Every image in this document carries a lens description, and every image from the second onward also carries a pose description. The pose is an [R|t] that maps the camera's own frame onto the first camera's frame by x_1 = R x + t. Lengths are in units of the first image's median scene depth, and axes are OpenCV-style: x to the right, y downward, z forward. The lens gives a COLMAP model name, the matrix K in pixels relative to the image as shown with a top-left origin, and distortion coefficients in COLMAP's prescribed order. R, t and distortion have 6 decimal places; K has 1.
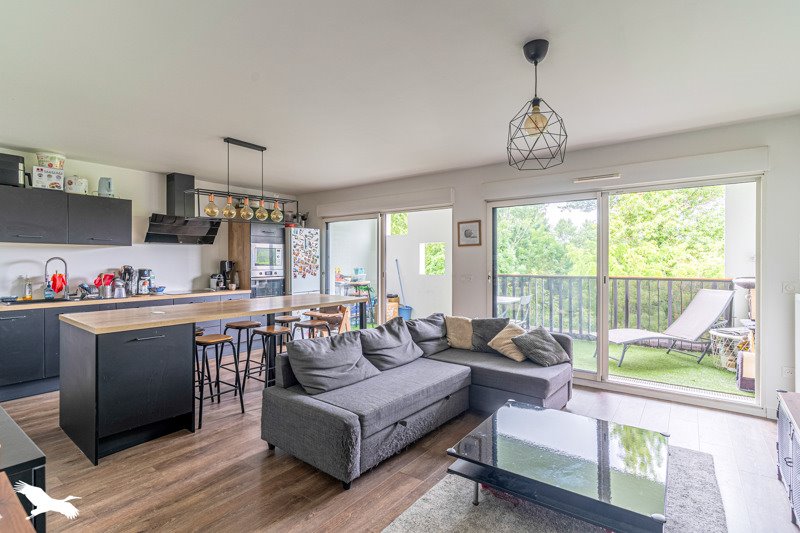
lens RADIAL K [[393.6, 0, 393.1], [0, 393.6, 260.7], [0, 0, 1]] dist [0.000587, -0.000307]
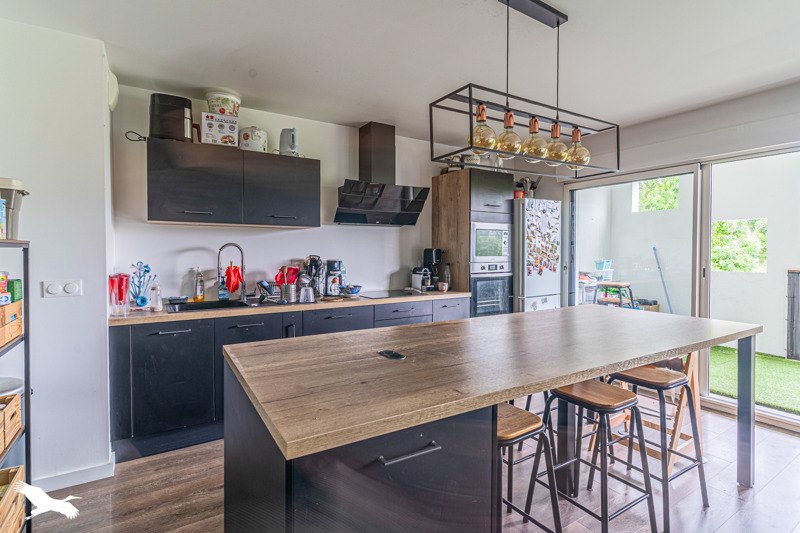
lens RADIAL K [[404.3, 0, 400.0], [0, 404.3, 256.6], [0, 0, 1]] dist [0.002240, 0.000169]
pose [[0.940678, 0.004470, -0.339271, -0.277245], [-0.000048, 0.999915, 0.013040, 0.005518], [0.339301, -0.012251, 0.940598, 0.360865]]
